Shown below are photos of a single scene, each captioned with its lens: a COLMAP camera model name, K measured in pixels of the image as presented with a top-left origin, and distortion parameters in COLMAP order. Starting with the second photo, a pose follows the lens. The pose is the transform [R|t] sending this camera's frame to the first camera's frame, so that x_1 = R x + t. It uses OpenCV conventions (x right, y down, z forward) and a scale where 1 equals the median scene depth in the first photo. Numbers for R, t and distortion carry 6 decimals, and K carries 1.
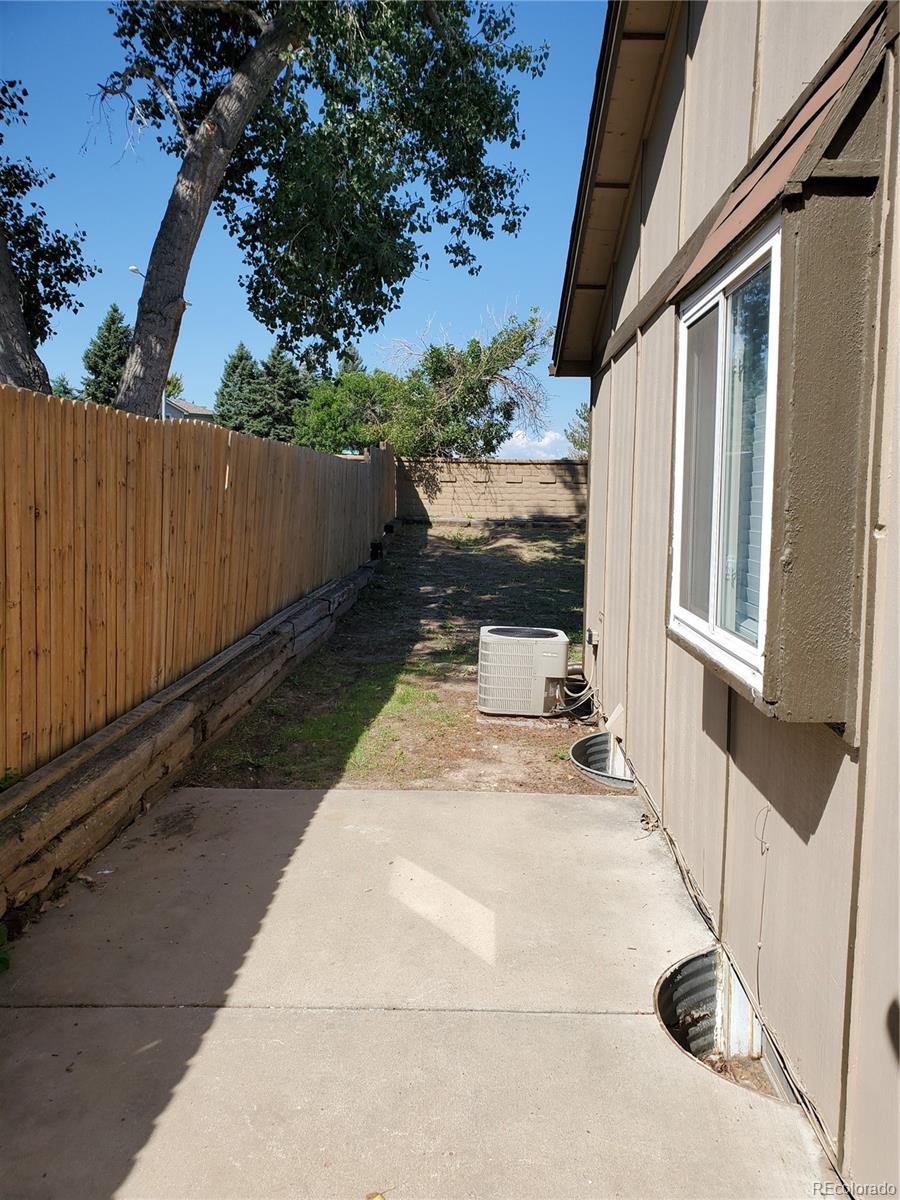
lens RADIAL K [[922.9, 0, 454.6], [0, 922.9, 594.4], [0, 0, 1]] dist [-0.000647, -0.000348]
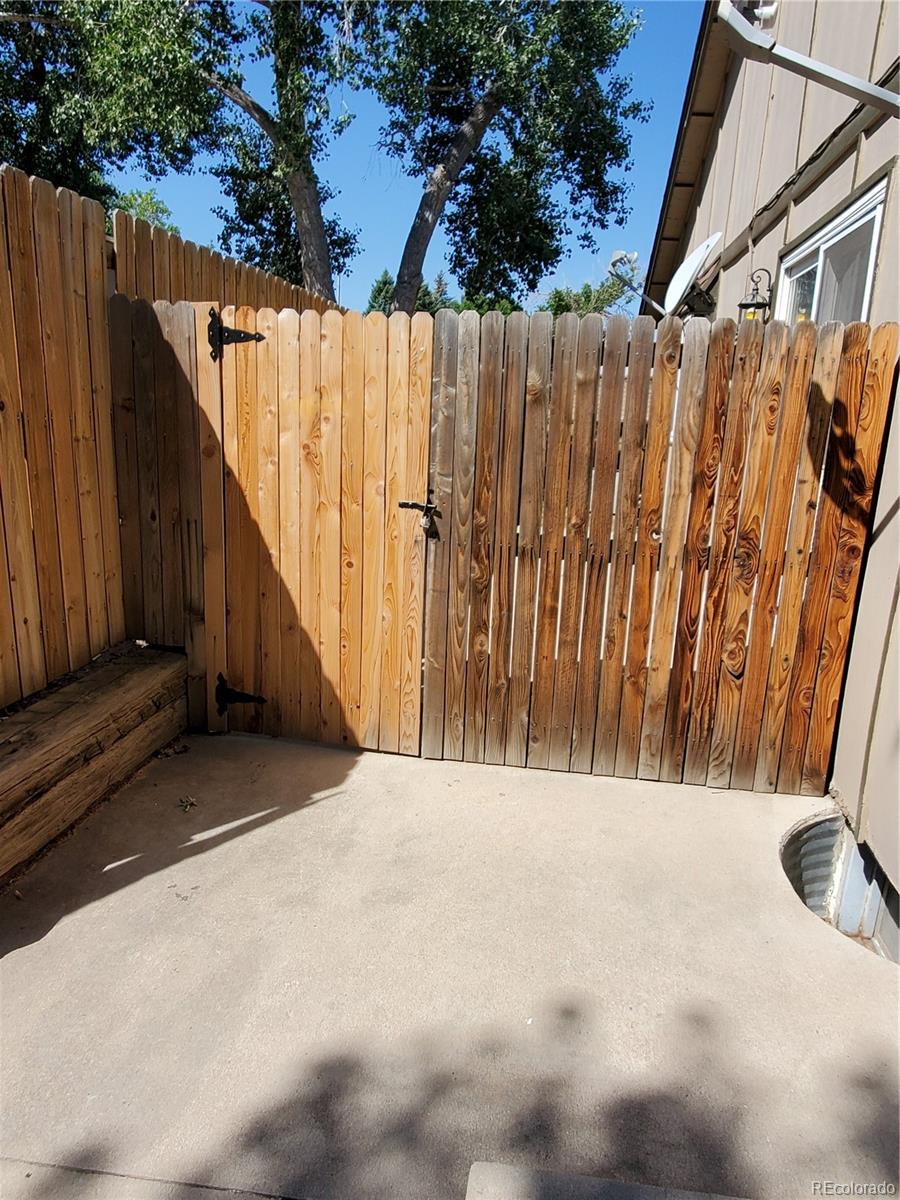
lens RADIAL K [[812.6, 0, 430.4], [0, 812.6, 600.1], [0, 0, 1]] dist [0.003768, -0.001232]
pose [[0.989132, 0.062880, -0.132910, -0.021812], [-0.045371, 0.990359, 0.130887, 0.045064], [0.139858, -0.123434, 0.982448, -0.307790]]
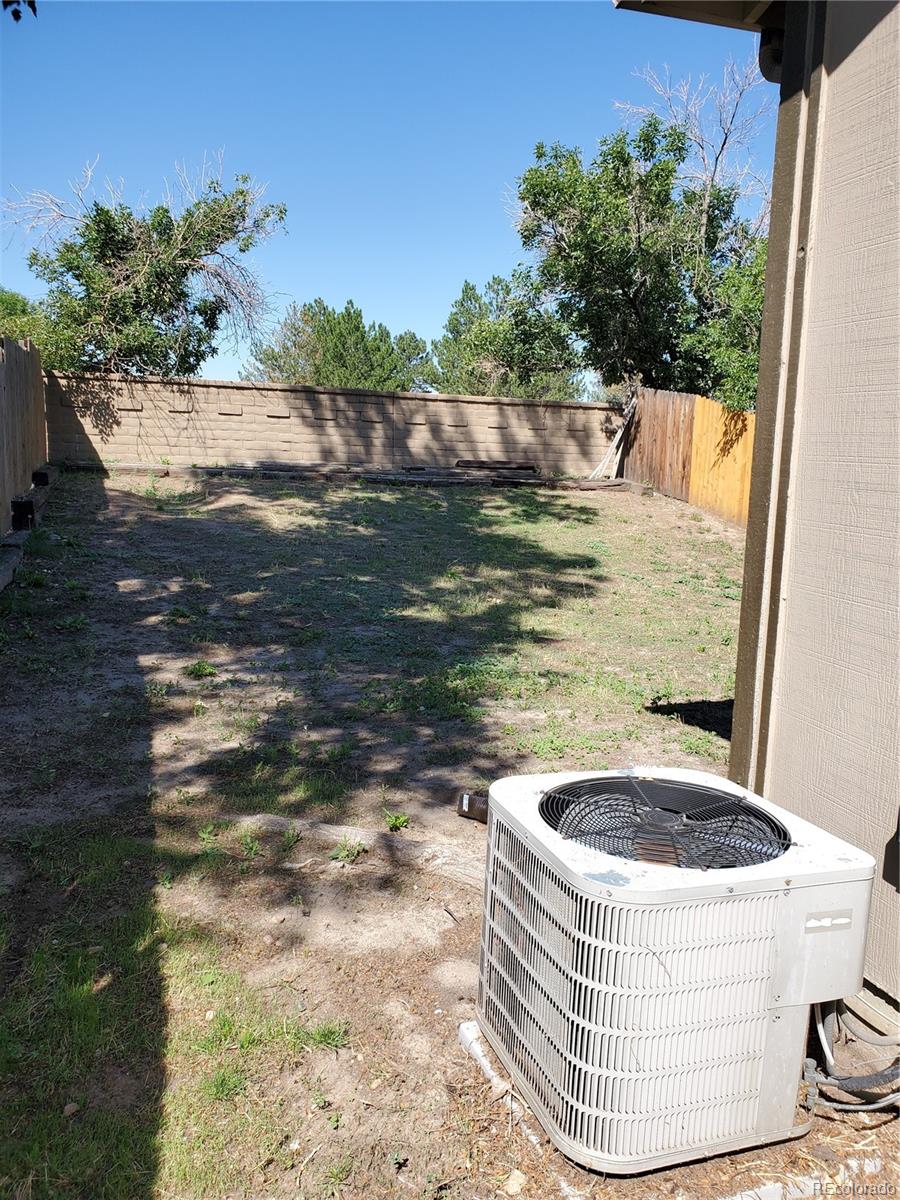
lens RADIAL K [[922.9, 0, 454.6], [0, 922.9, 594.4], [0, 0, 1]] dist [-0.000647, -0.000348]
pose [[0.933060, -0.033632, 0.358145, -0.035816], [0.017237, 0.998656, 0.048873, -0.017744], [-0.359308, -0.039428, 0.932386, 0.307822]]
